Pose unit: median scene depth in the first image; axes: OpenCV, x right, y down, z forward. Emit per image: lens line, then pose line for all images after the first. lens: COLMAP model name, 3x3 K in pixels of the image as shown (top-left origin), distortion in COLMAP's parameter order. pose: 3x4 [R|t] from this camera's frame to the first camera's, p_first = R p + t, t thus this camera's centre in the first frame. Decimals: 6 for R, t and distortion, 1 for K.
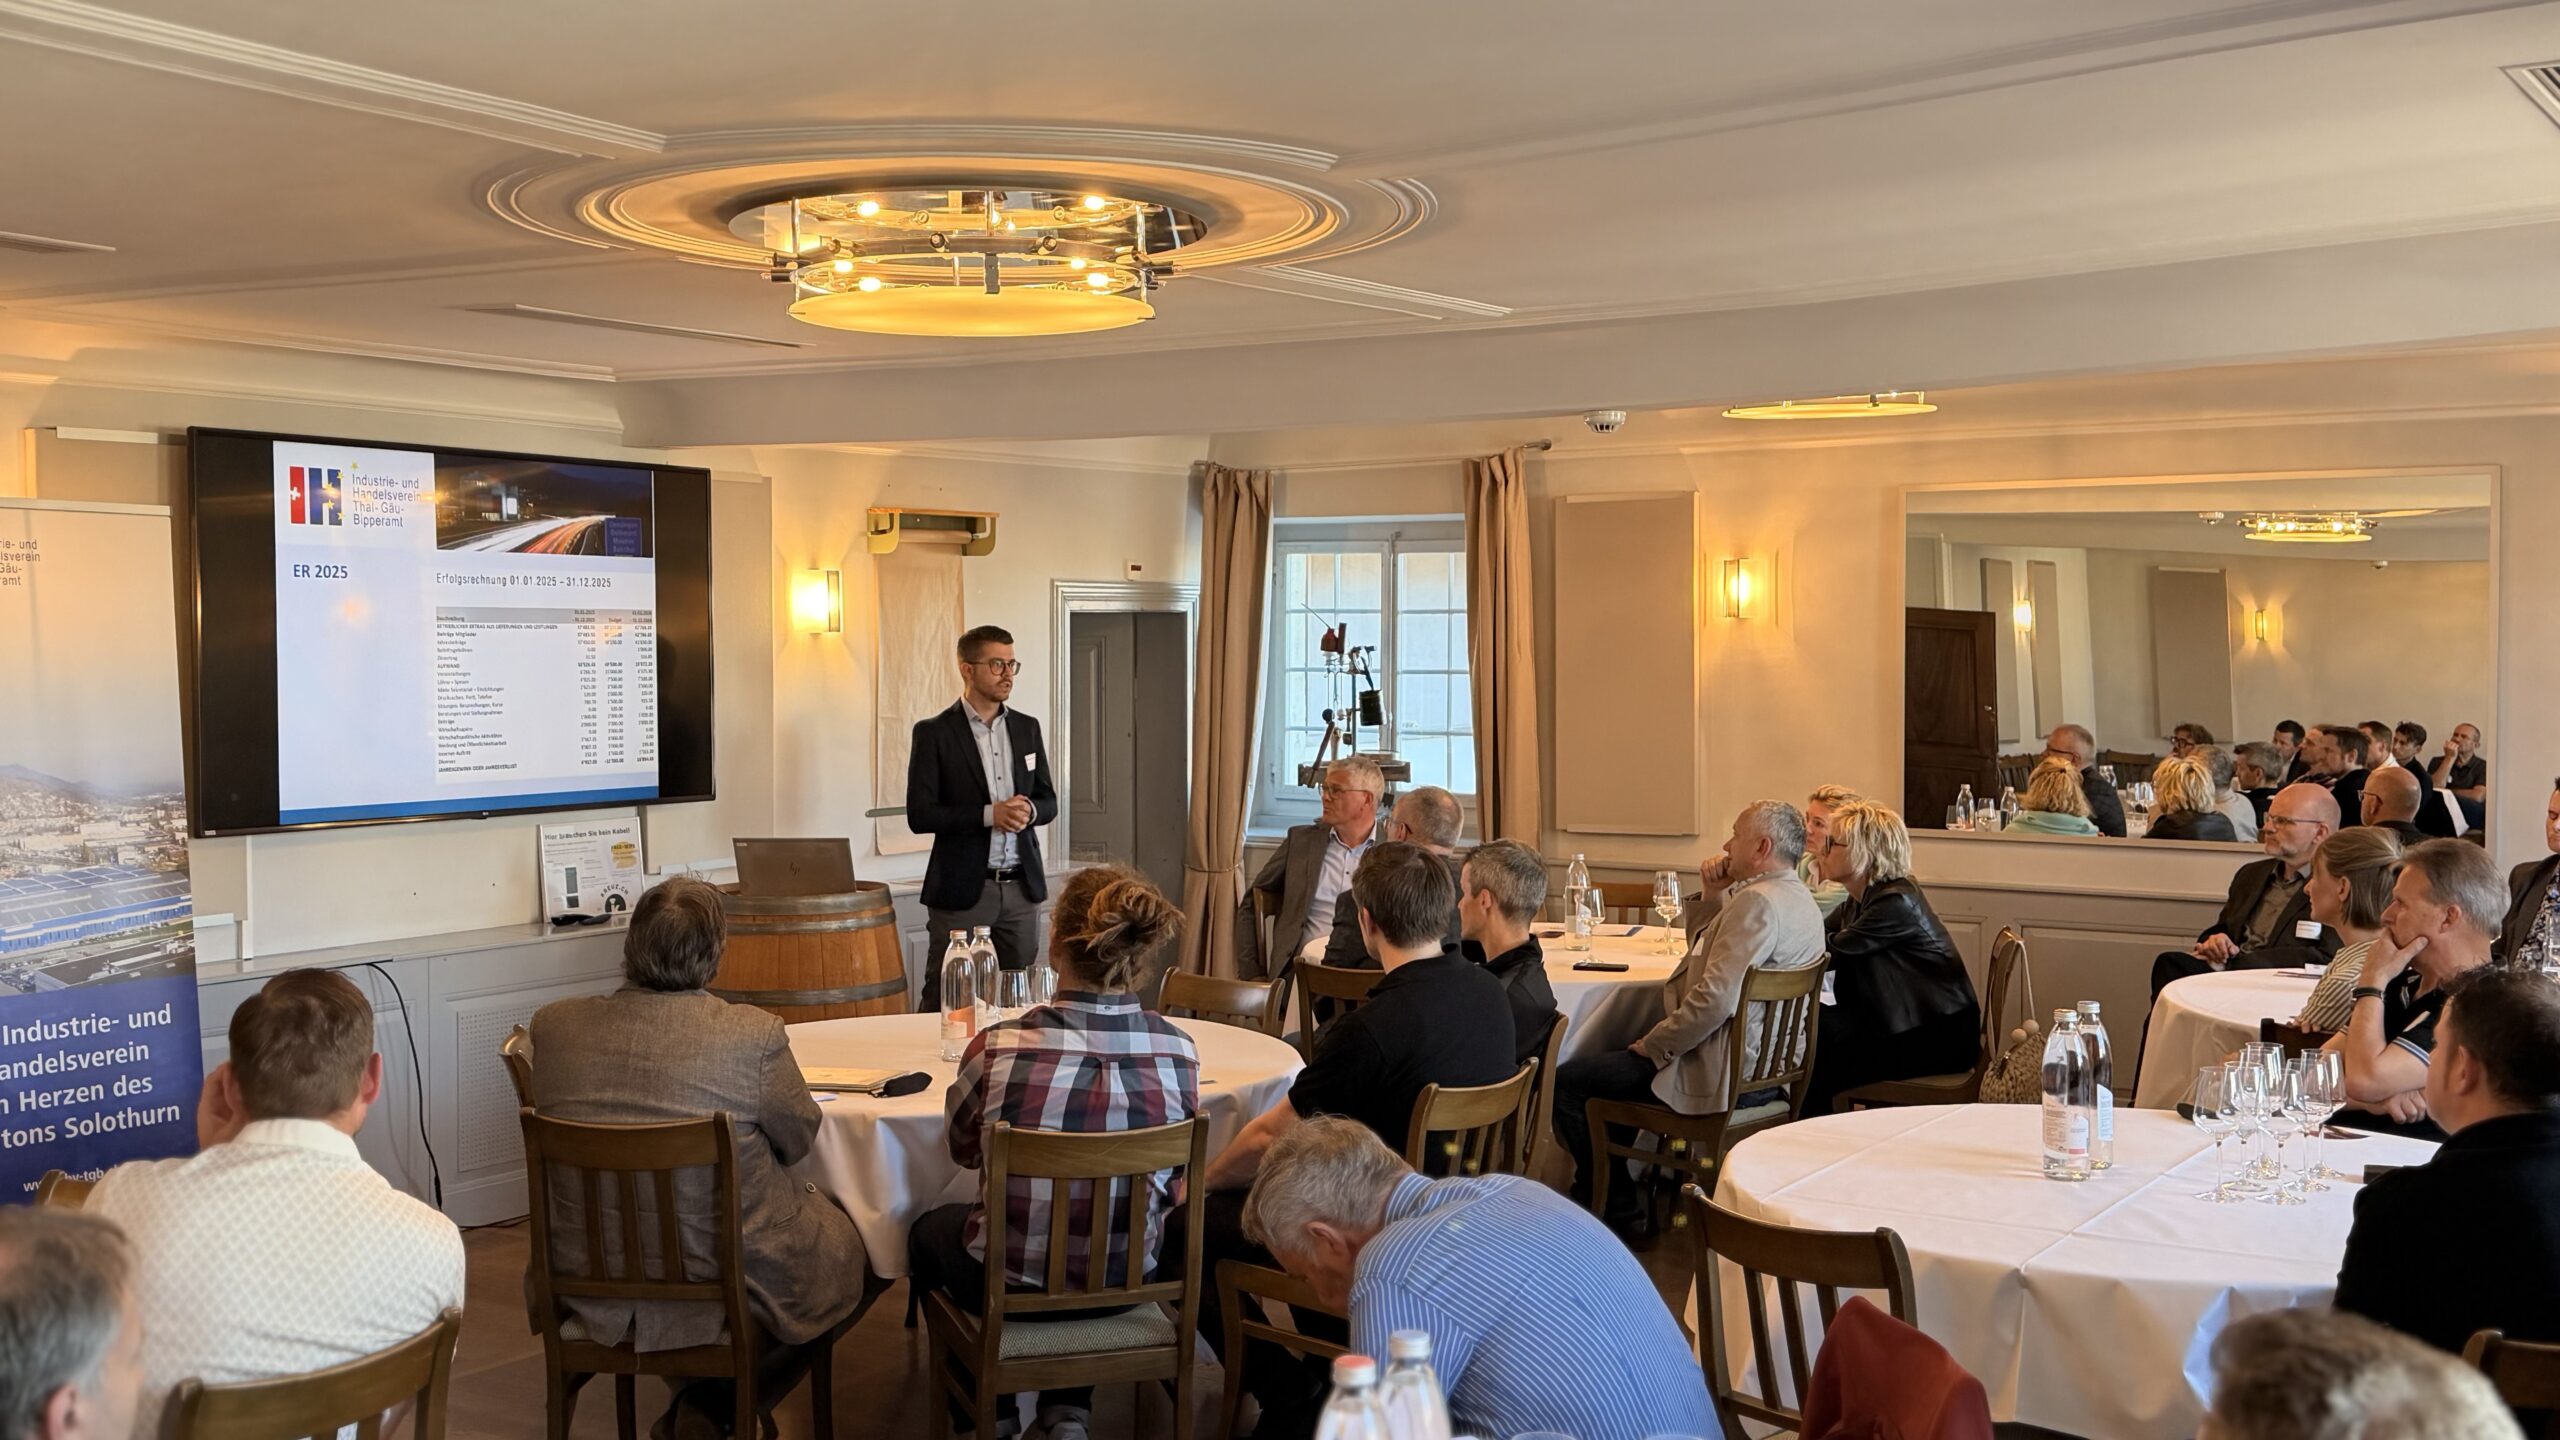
lens RADIAL K [[2616.5, 0, 1280.0], [0, 2616.5, 720.0], [0, 0, 1]] dist [0.003454, 0.003601]
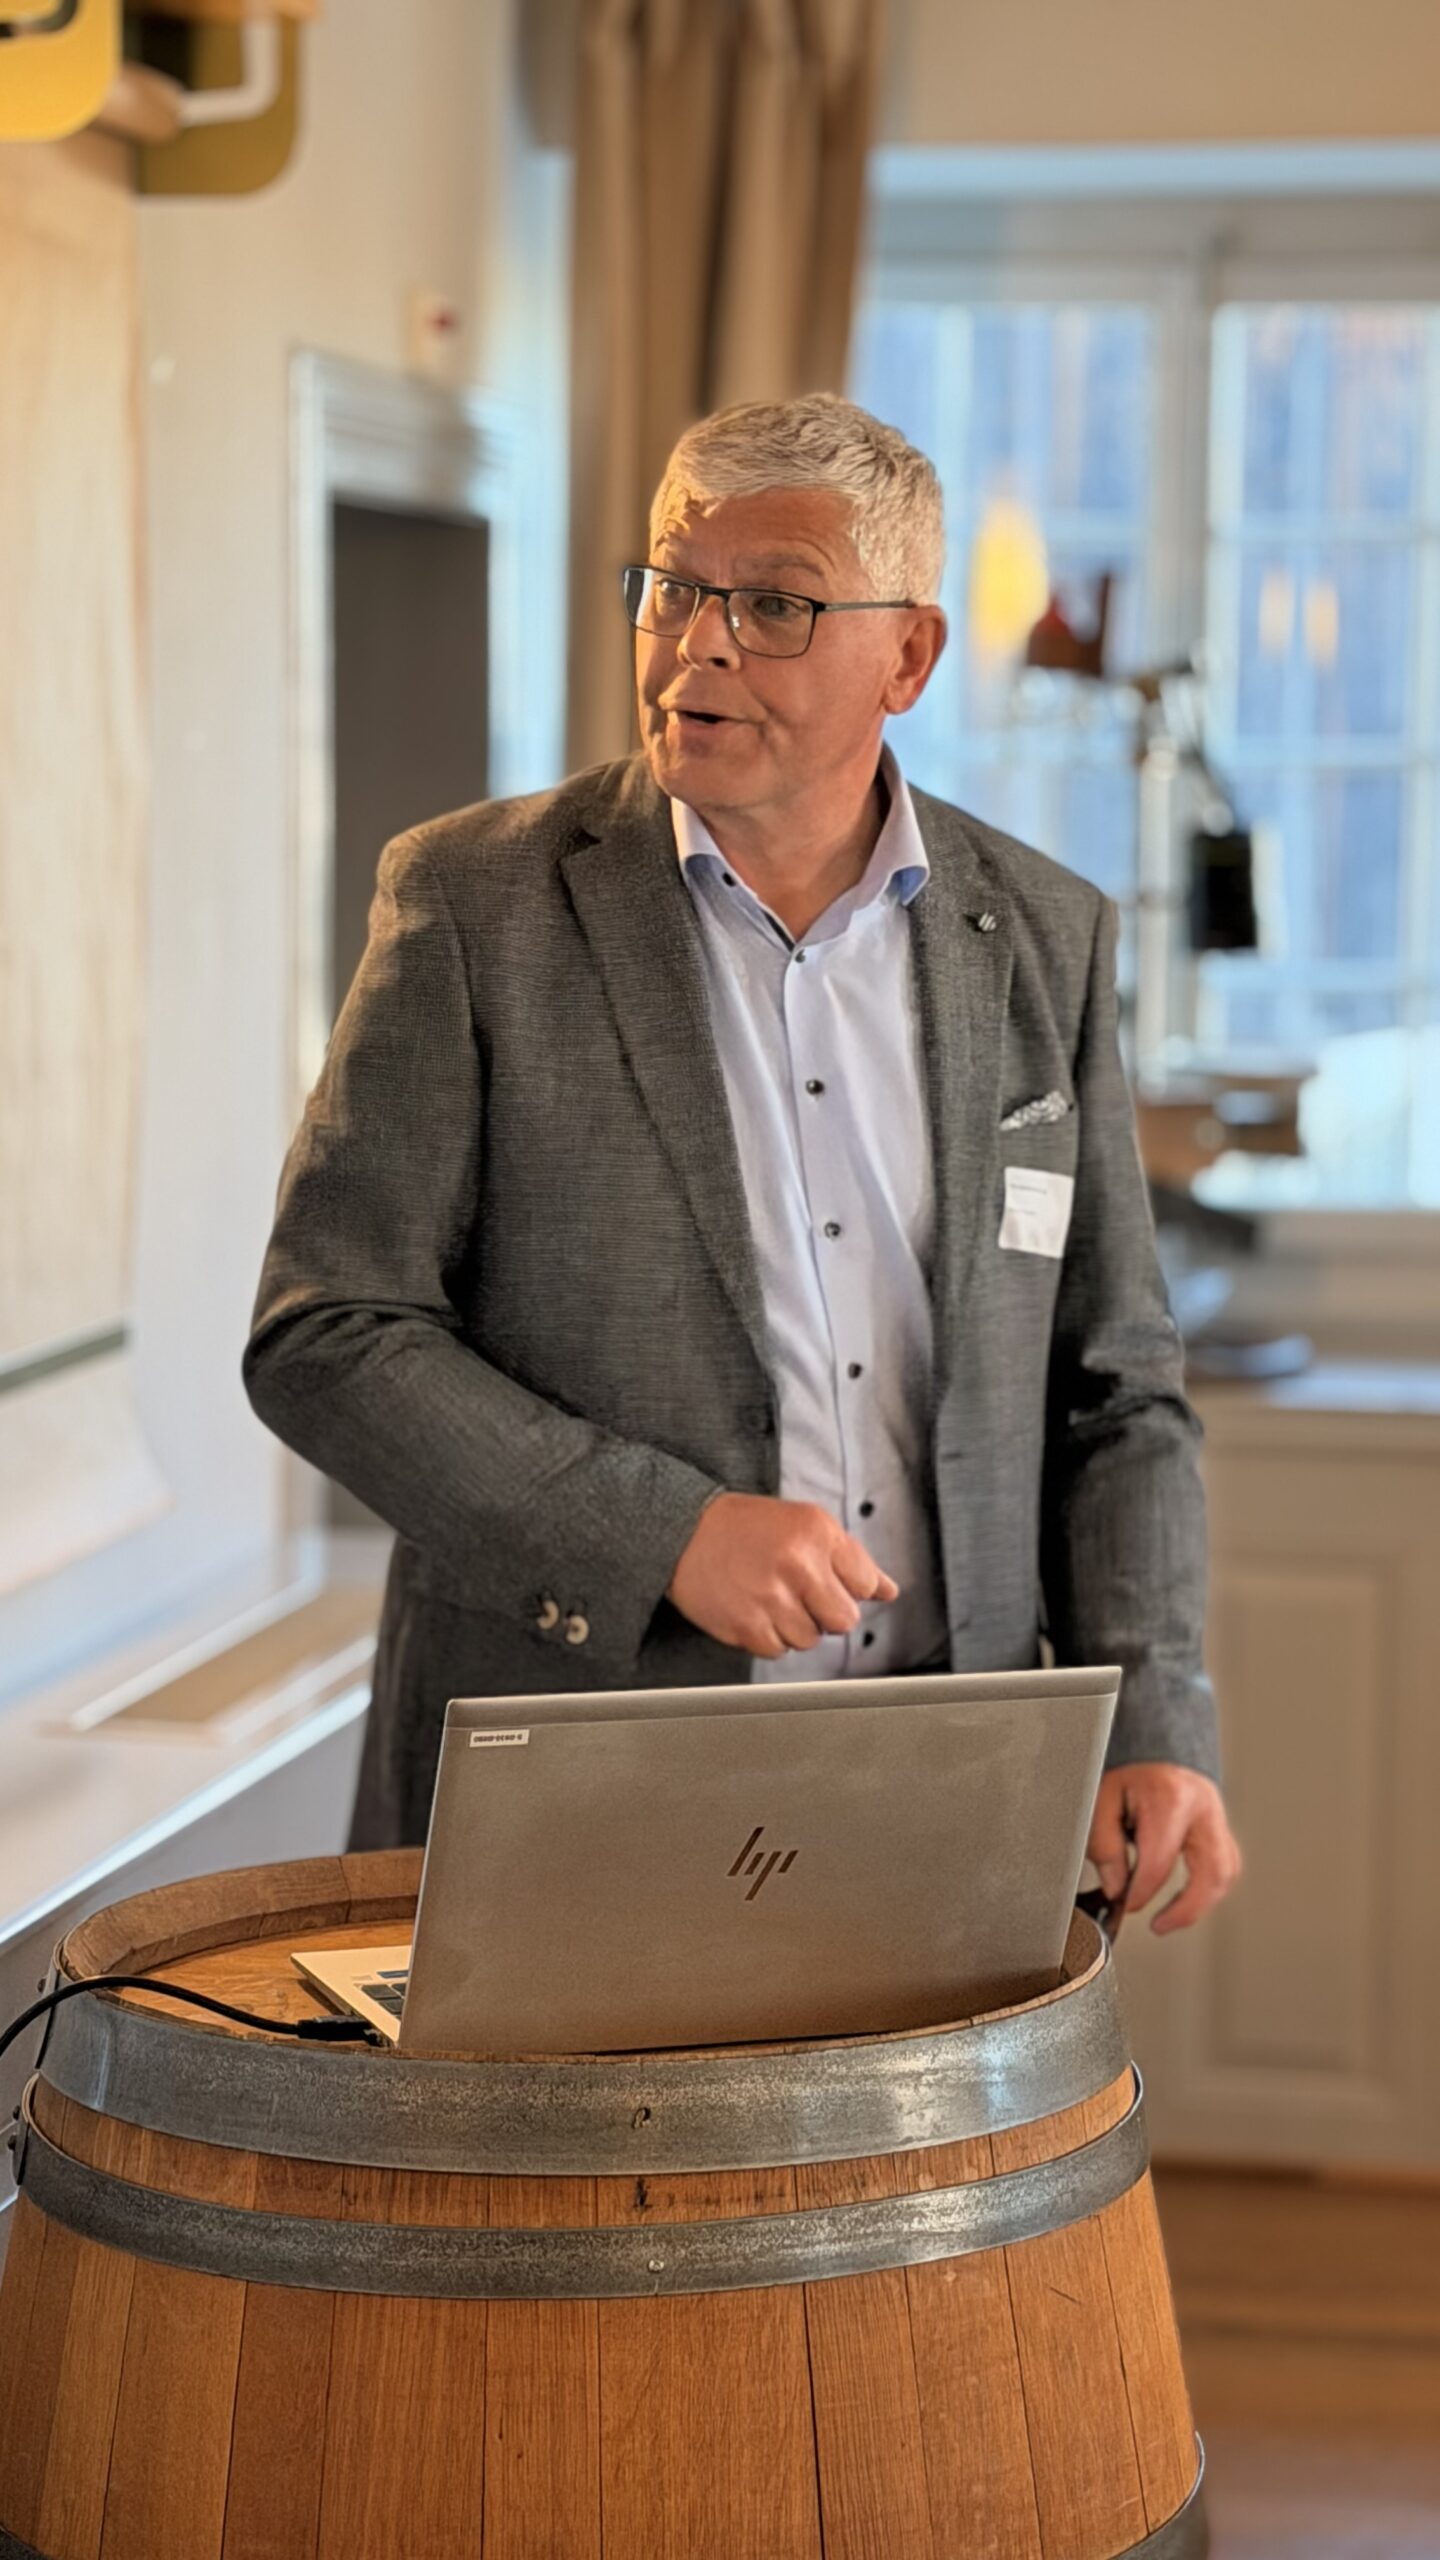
lens RADIAL K [[5824.9, 0, 720.0], [0, 5824.9, 1280.0], [0, 0, 1]] dist [0.290853, -0.131505]
pose [[0.927038, -0.027436, 0.373963, -0.271756], [0.004378, 0.998044, 0.062369, -0.003110], [-0.374942, -0.056181, 0.925344, 0.540586]]
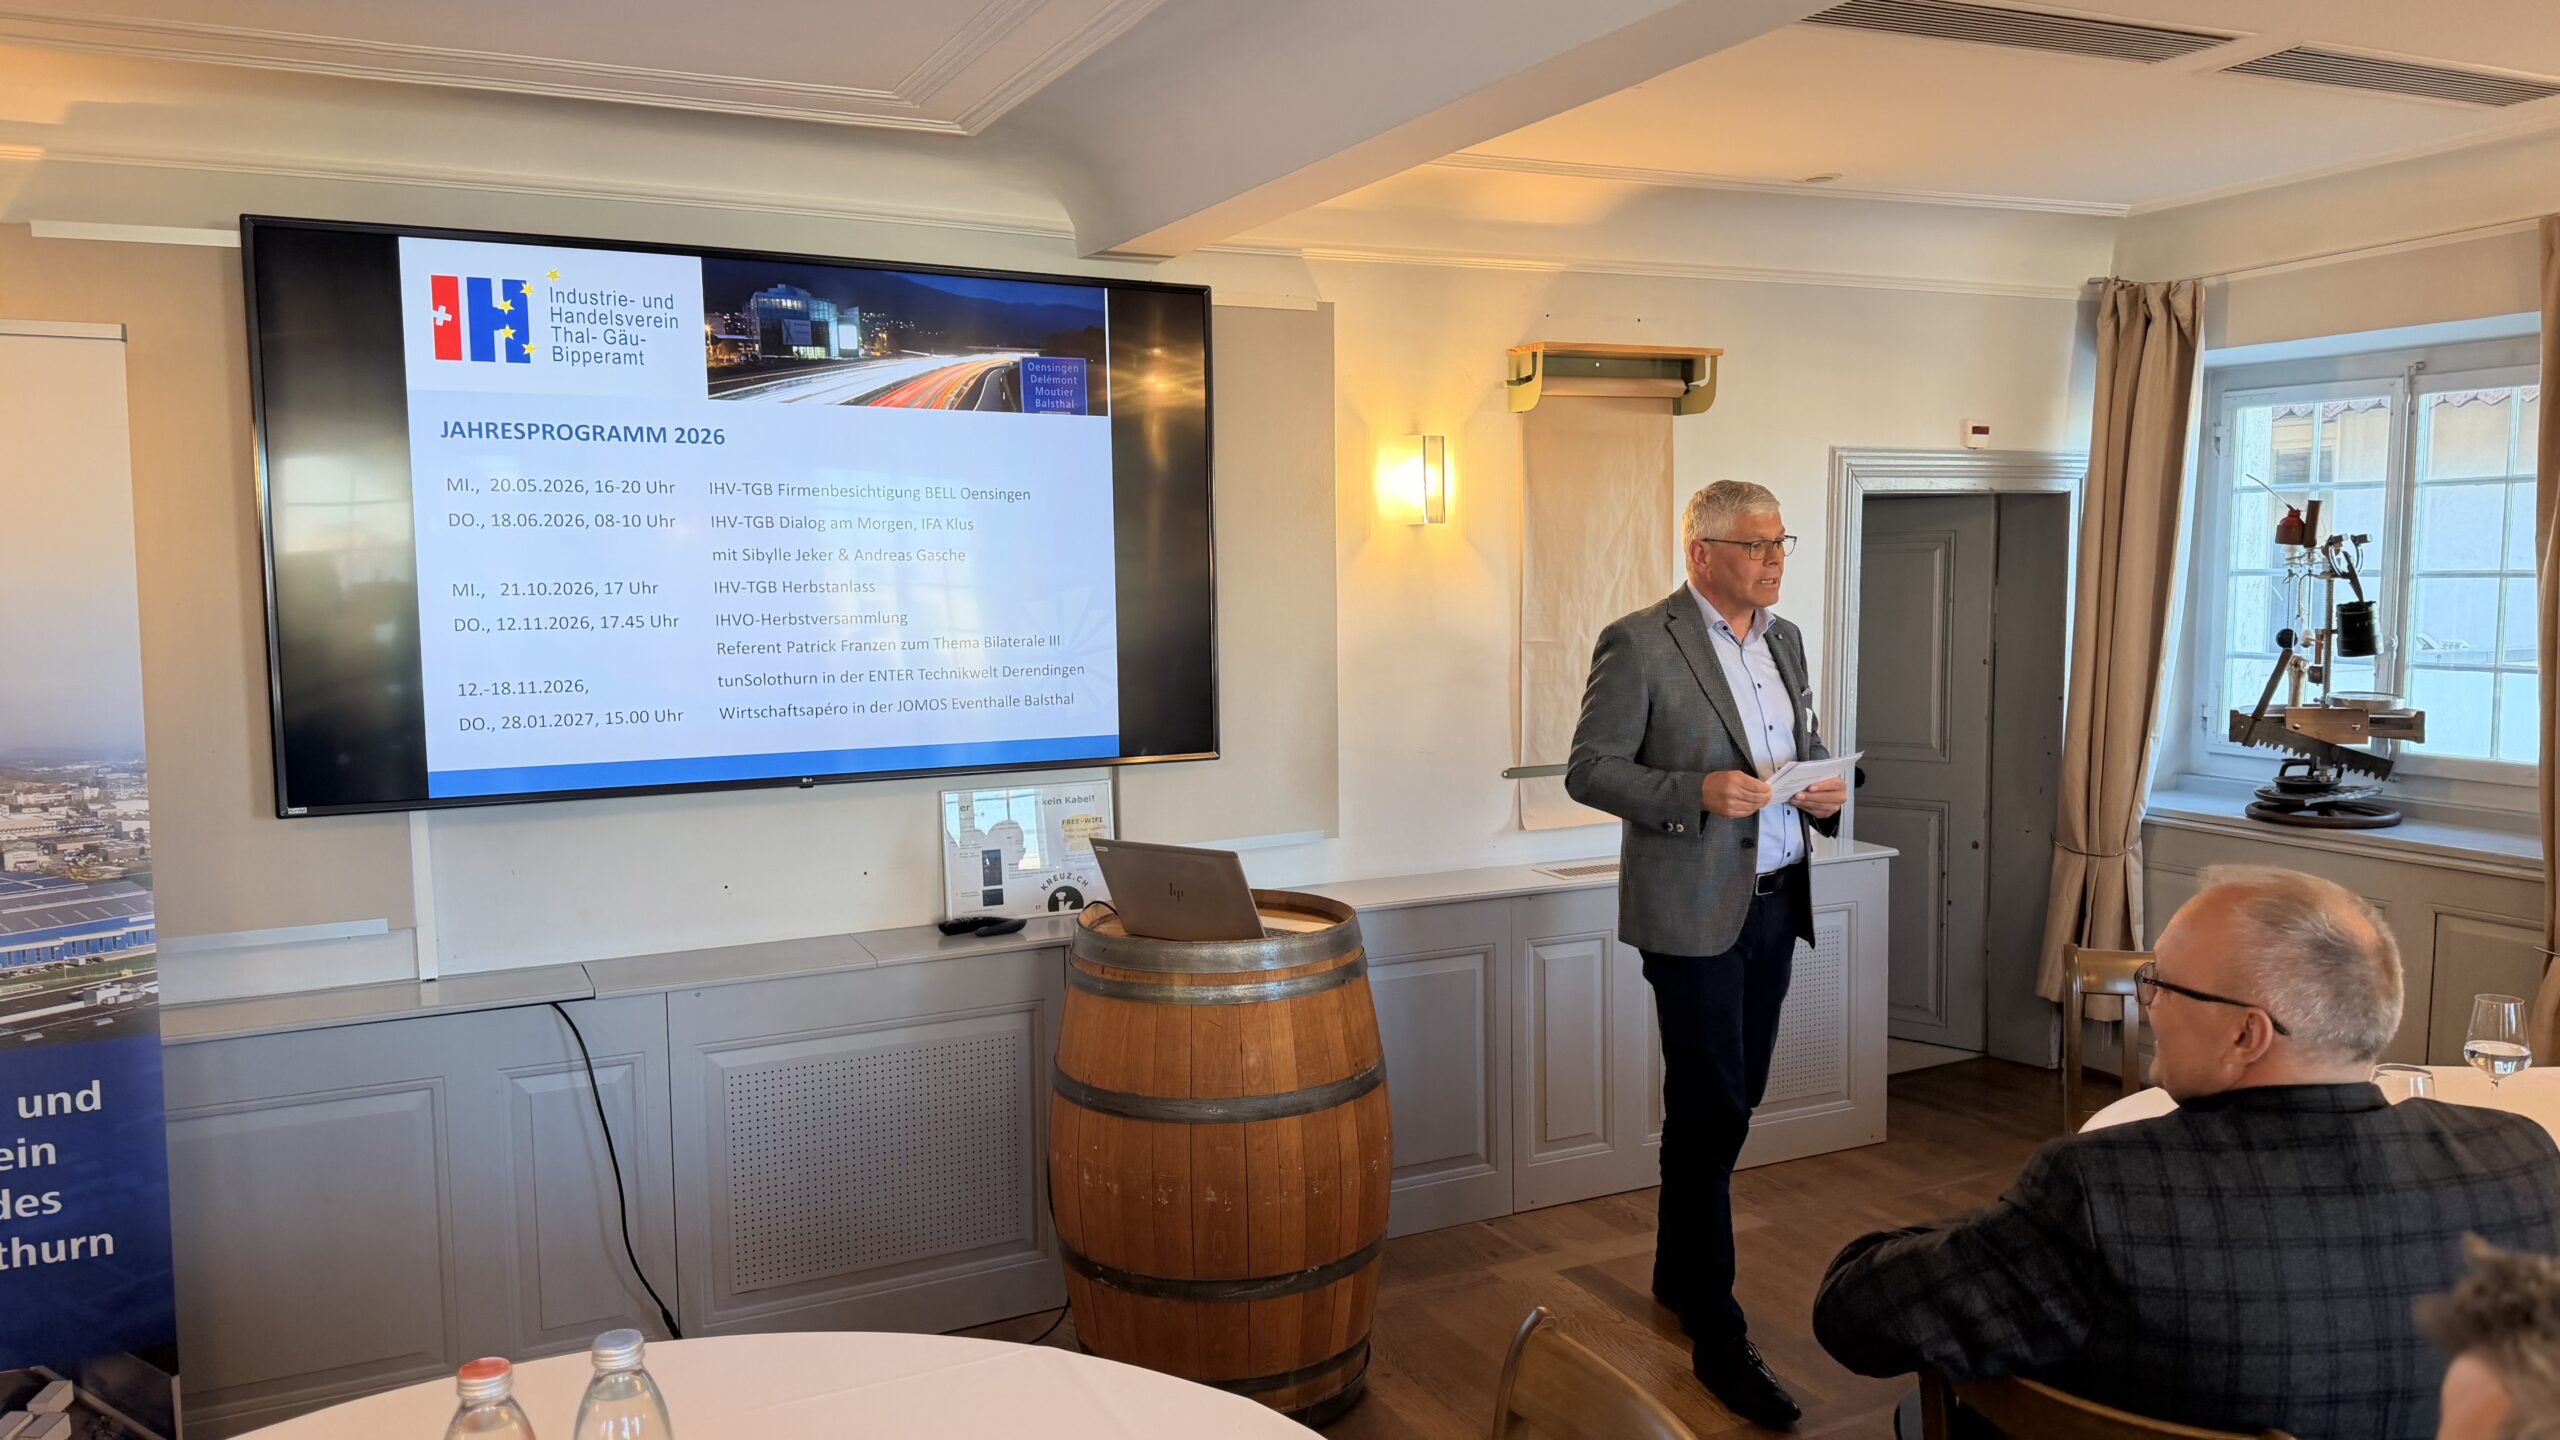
lens RADIAL K [[1846.4, 0, 1280.0], [0, 1846.4, 720.0], [0, 0, 1]] dist [0.076013, -0.094927]
pose [[0.860189, 0.035409, -0.508745, 0.048780], [-0.006879, 0.998302, 0.057851, -0.008266], [0.509930, -0.046263, 0.858971, 0.523957]]
